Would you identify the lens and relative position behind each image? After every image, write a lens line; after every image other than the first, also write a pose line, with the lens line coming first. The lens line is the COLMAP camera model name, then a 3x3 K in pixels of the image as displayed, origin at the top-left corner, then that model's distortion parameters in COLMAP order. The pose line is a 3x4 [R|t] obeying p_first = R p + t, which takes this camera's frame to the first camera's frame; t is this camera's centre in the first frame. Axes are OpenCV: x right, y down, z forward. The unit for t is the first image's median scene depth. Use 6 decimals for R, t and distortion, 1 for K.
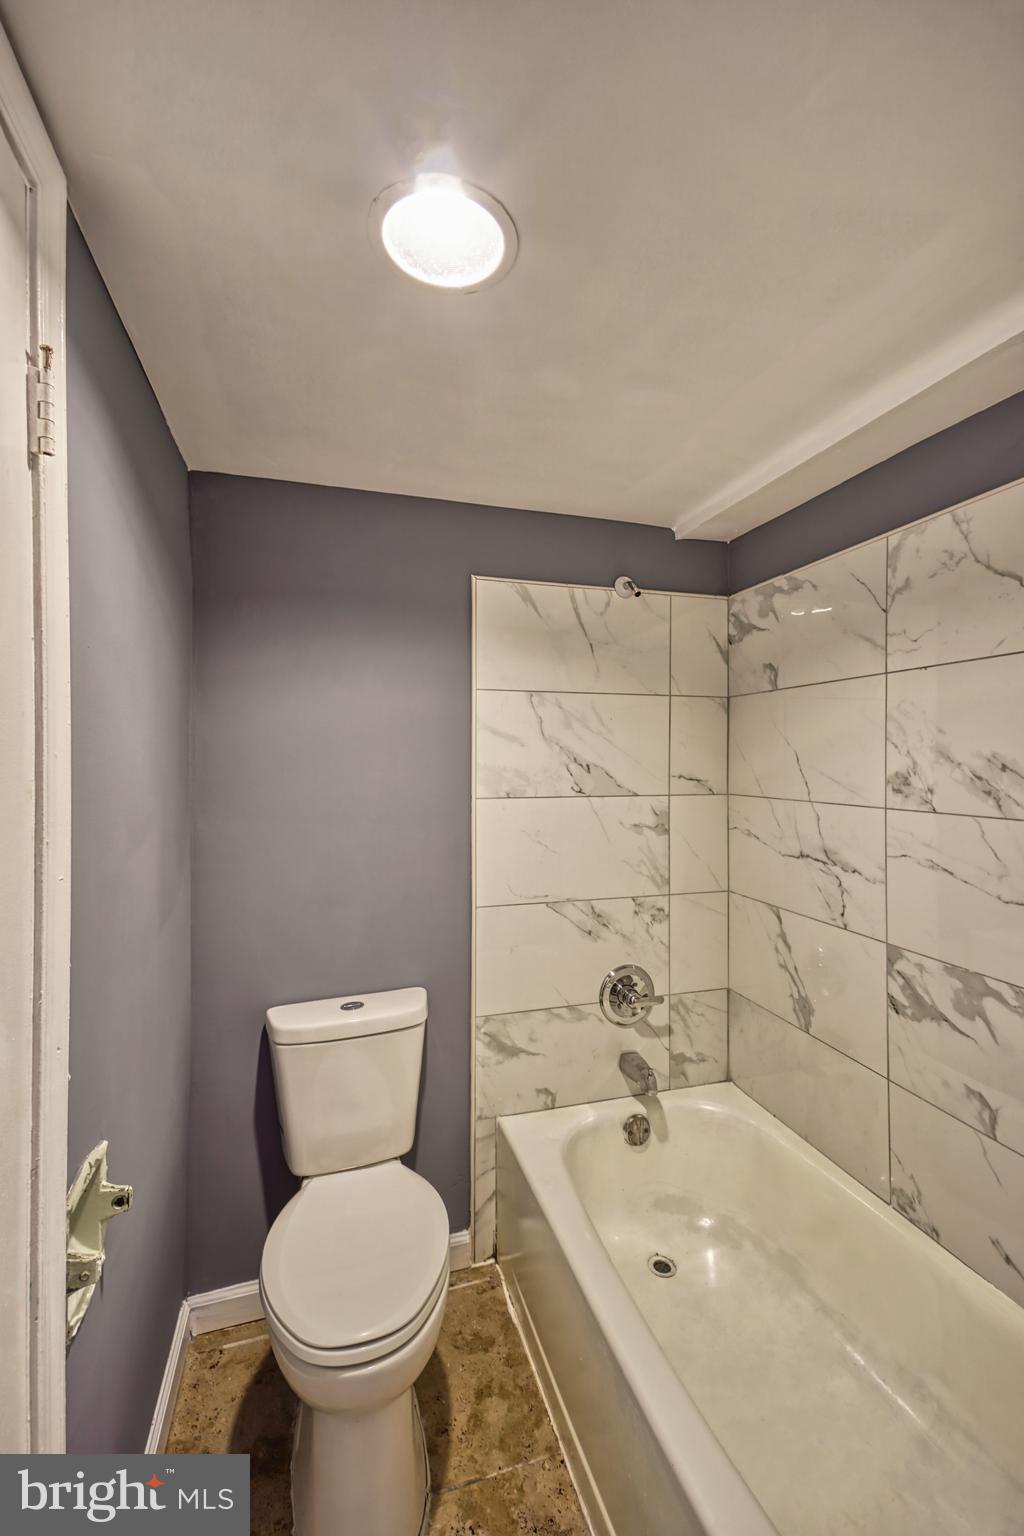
lens RADIAL K [[650.9, 0, 512.0], [0, 650.9, 768.0], [0, 0, 1]] dist [0.045135, -0.017809]
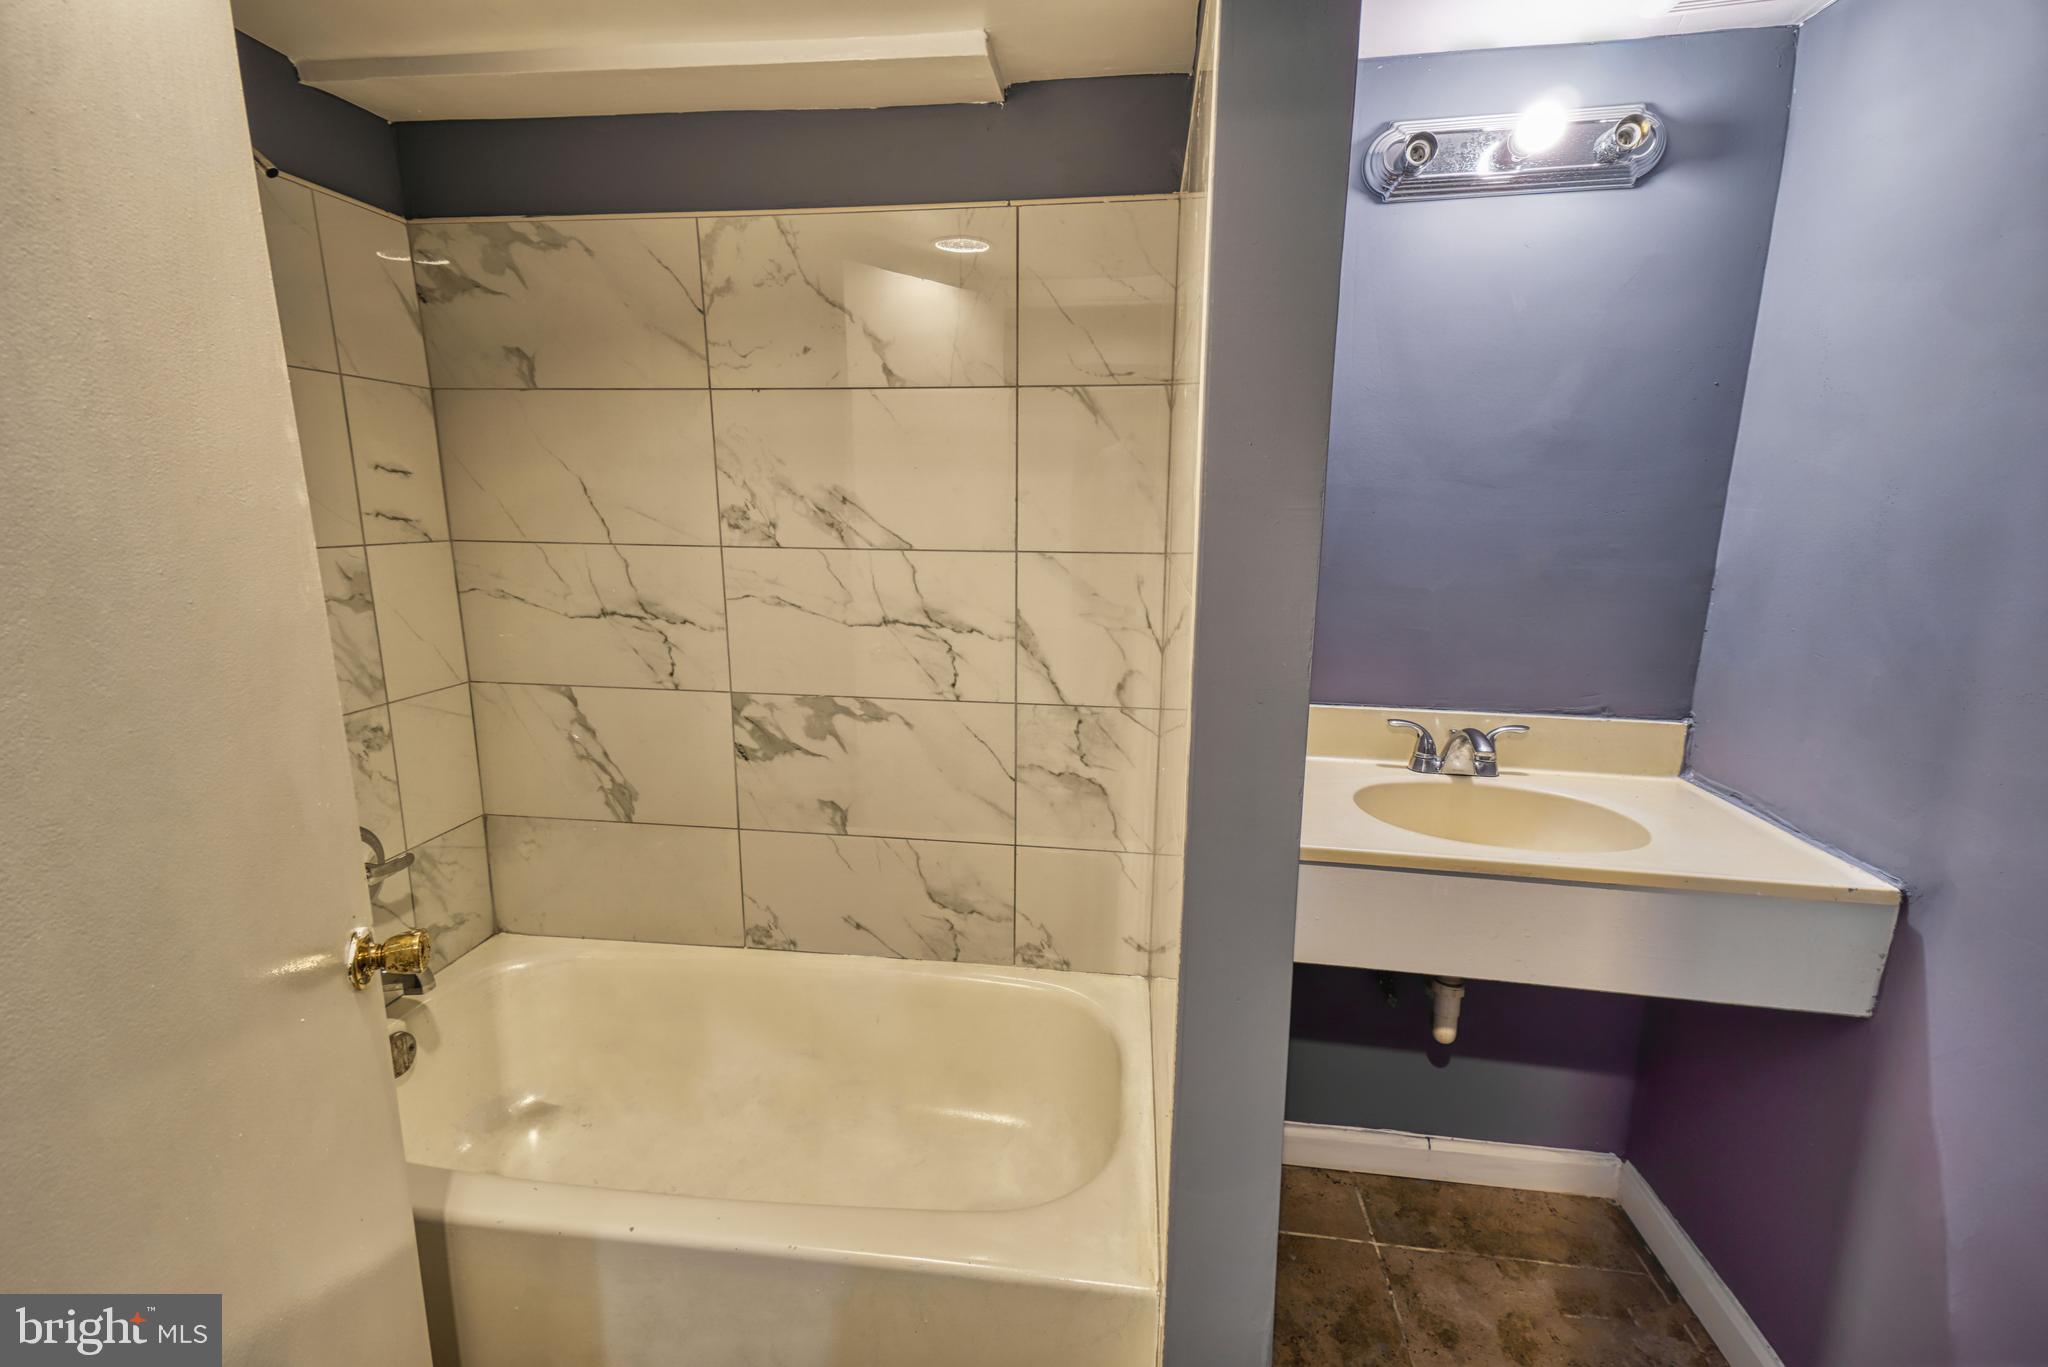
lens RADIAL K [[872.8, 0, 1016.1], [0, 872.8, 684.5], [0, 0, 1]] dist [0.025869, -0.000371]
pose [[0.413161, -0.185551, 0.891554, -0.360657], [0.003707, 0.979356, 0.202107, 0.005173], [-0.910650, -0.080198, 0.405320, 0.126225]]
